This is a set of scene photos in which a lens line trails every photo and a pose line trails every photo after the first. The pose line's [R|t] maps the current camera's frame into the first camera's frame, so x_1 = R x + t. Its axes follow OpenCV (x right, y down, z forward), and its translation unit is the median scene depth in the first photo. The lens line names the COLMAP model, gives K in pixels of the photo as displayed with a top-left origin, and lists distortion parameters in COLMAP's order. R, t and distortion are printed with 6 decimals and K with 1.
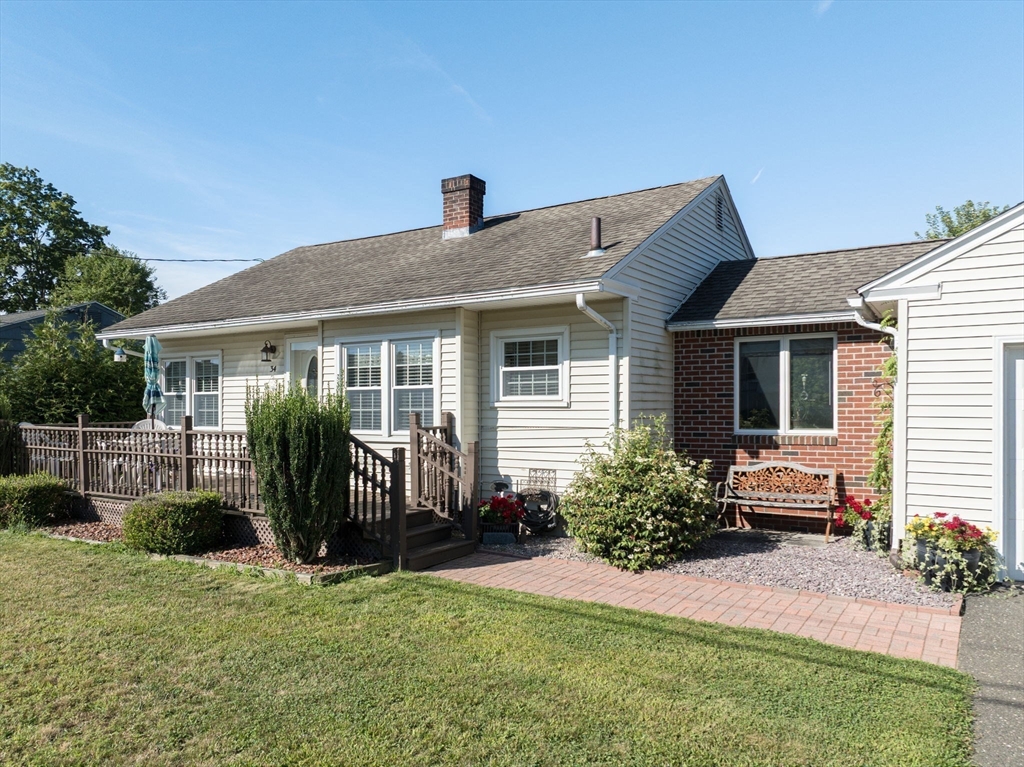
lens RADIAL K [[741.1, 0, 525.5], [0, 741.1, 428.5], [0, 0, 1]] dist [0.001190, -0.001397]
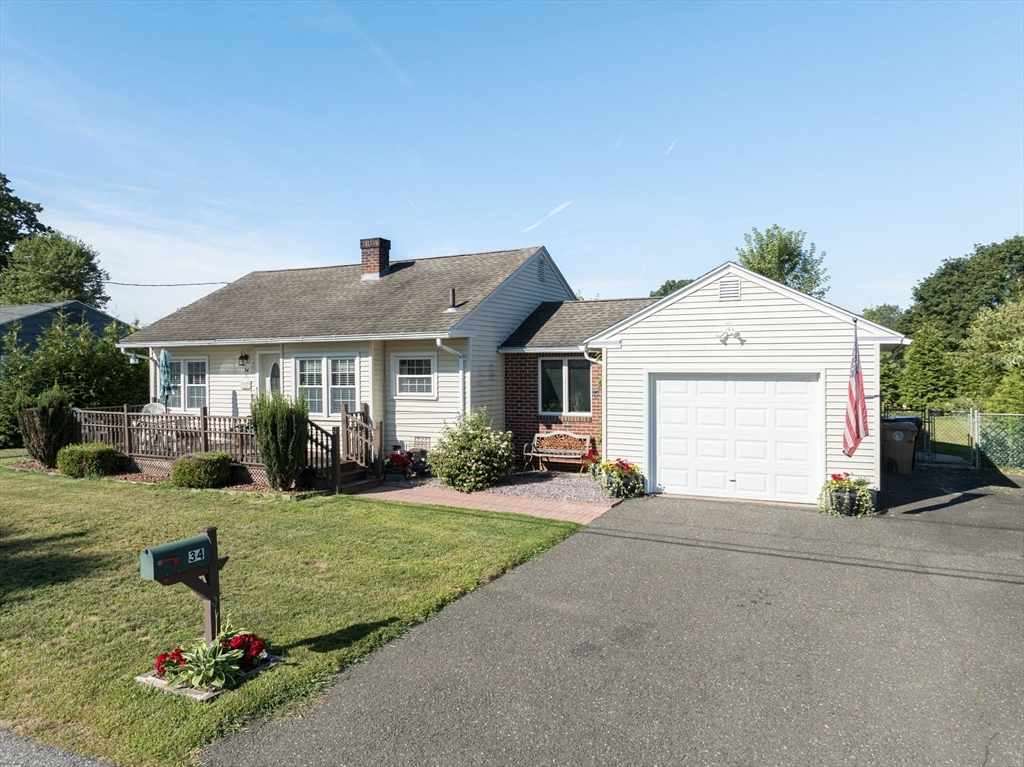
lens RADIAL K [[728.9, 0, 515.0], [0, 728.9, 410.4], [0, 0, 1]] dist [0.011667, 0.000185]
pose [[0.996218, -0.005907, 0.086688, 0.089567], [0.003433, 0.999583, 0.028657, -0.051611], [-0.086821, -0.028251, 0.995823, -0.658972]]
